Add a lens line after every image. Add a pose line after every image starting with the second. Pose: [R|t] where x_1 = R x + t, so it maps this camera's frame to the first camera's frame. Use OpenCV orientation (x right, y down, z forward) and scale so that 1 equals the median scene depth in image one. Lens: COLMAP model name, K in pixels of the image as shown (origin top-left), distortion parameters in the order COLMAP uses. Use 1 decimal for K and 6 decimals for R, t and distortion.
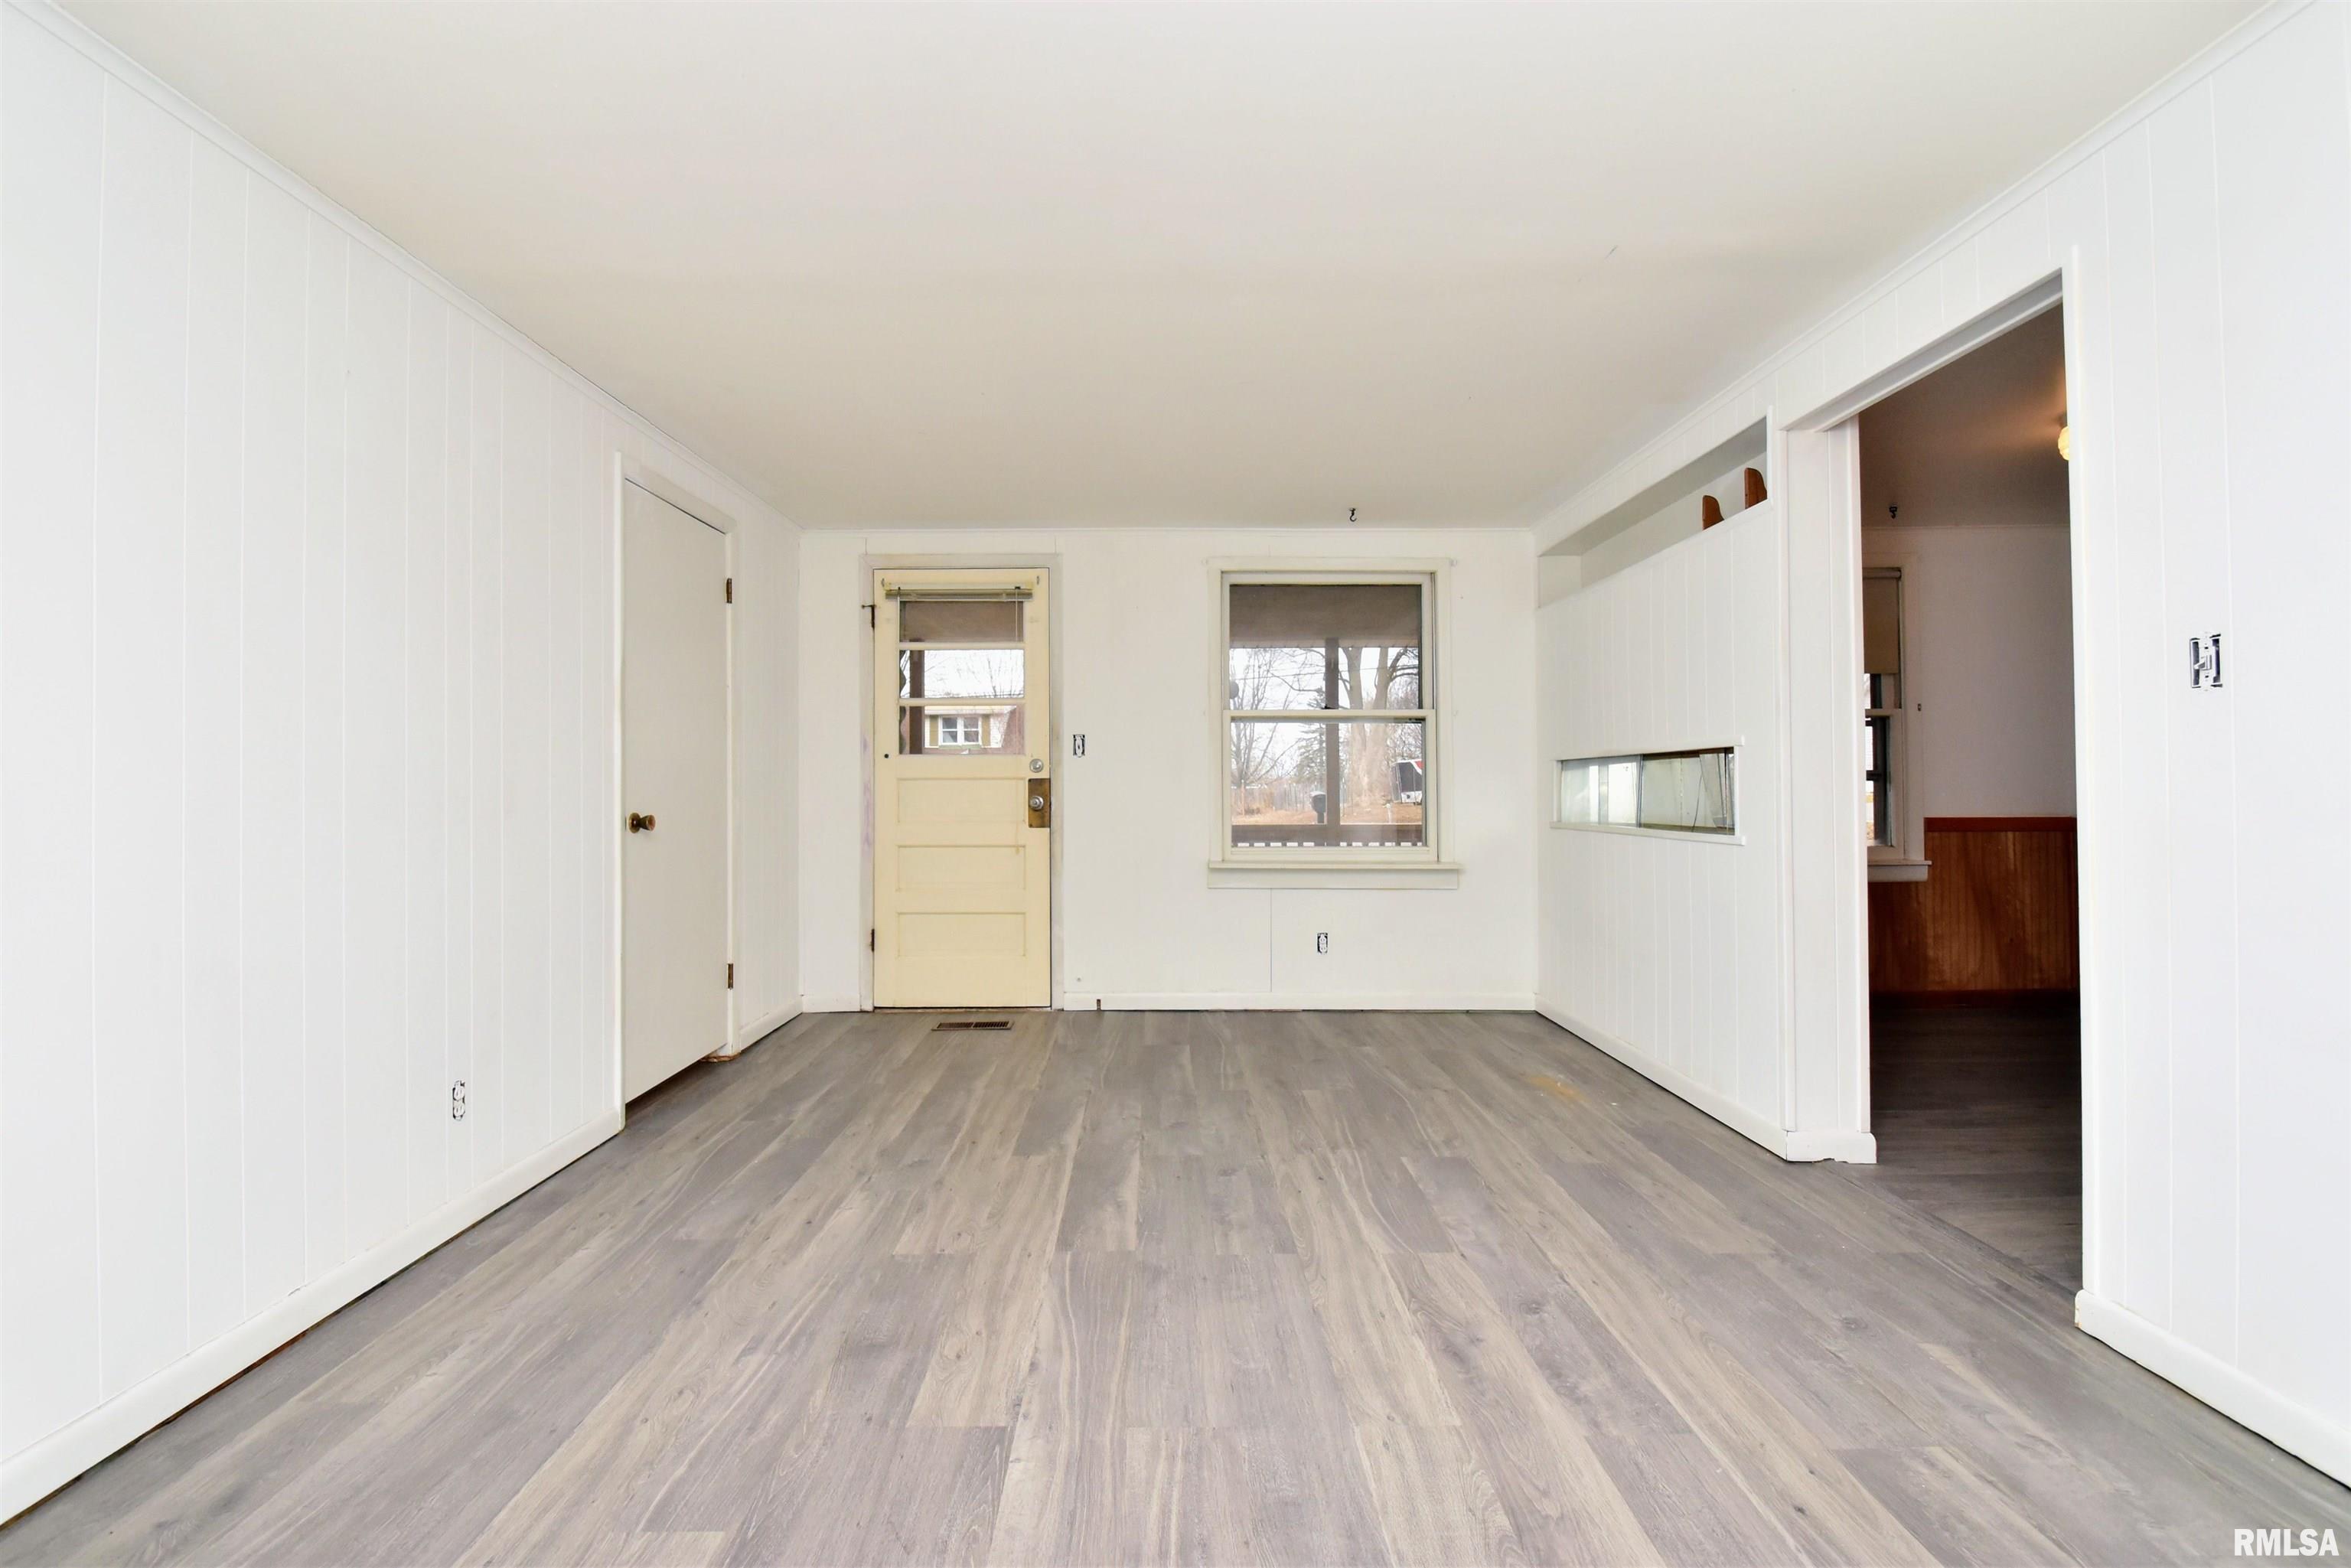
lens RADIAL K [[1054.9, 0, 1165.4], [0, 1054.9, 773.5], [0, 0, 1]] dist [-0.002724, -0.006548]
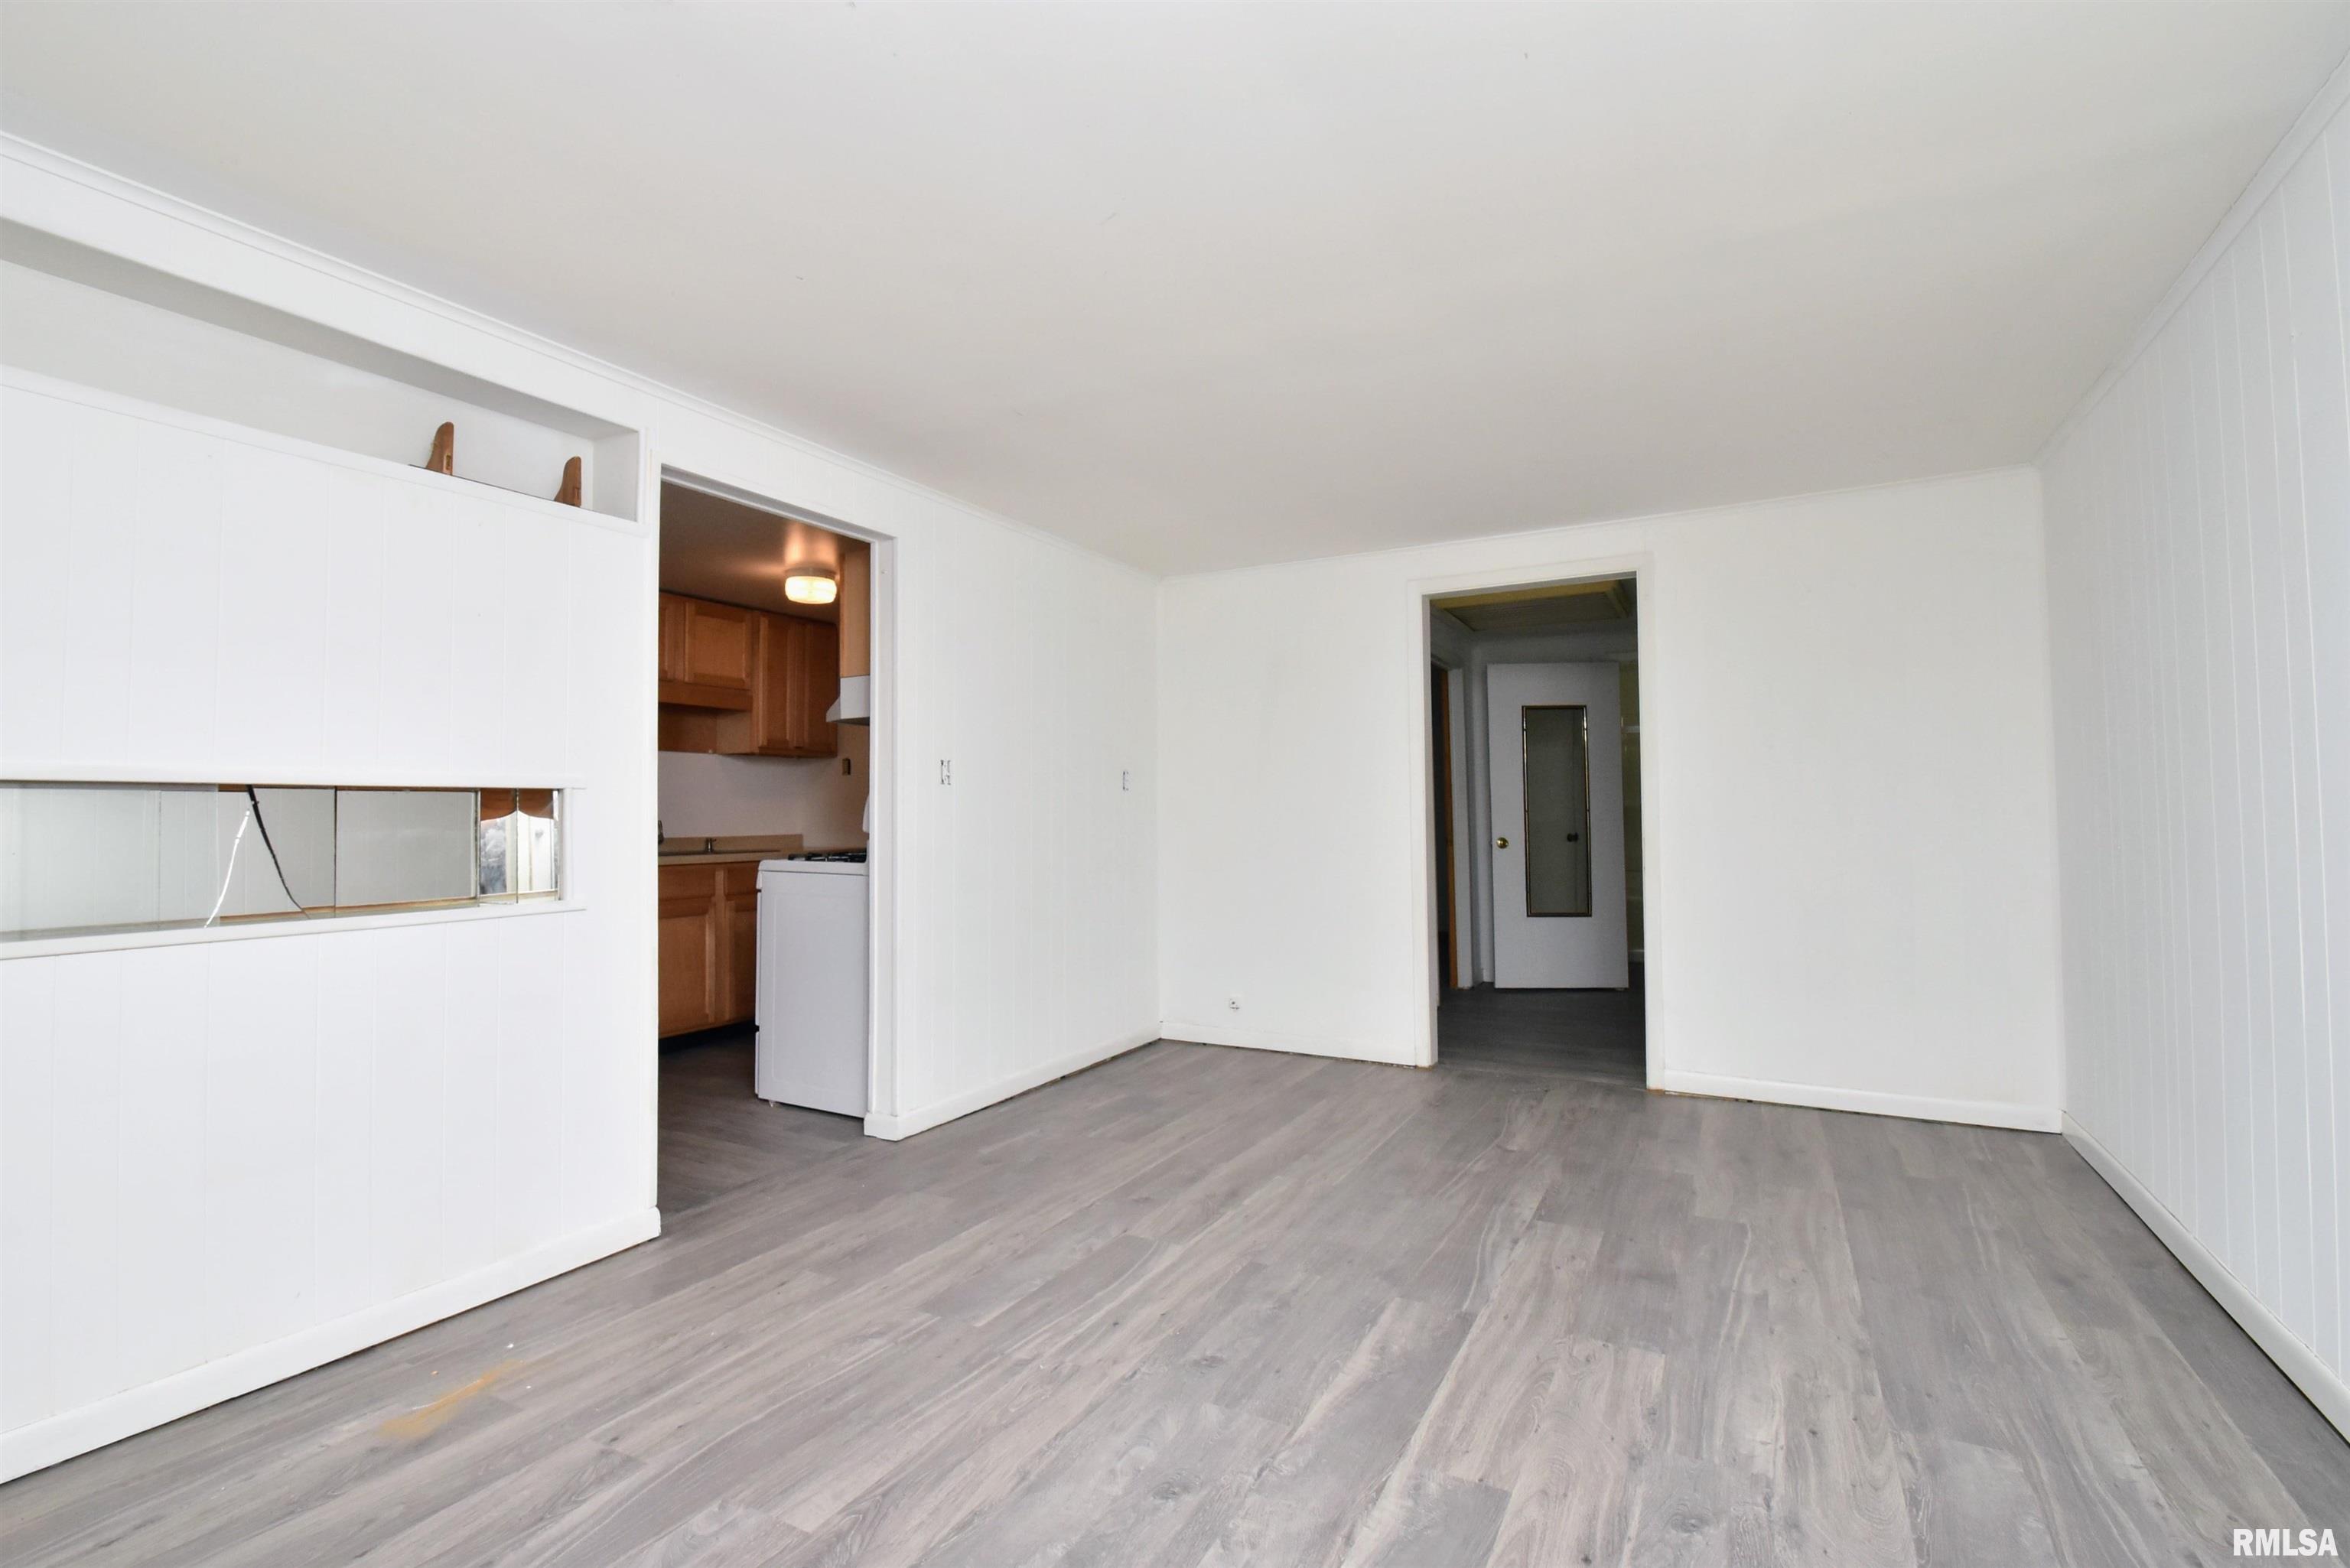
lens RADIAL K [[1054.4, 0, 1160.5], [0, 1054.4, 796.2], [0, 0, 1]] dist [-0.002724, -0.006548]
pose [[-0.872082, 0.023408, 0.488799, -0.348441], [0.008760, 0.999442, -0.032234, 0.012422], [-0.489281, -0.023829, -0.871801, 2.086465]]
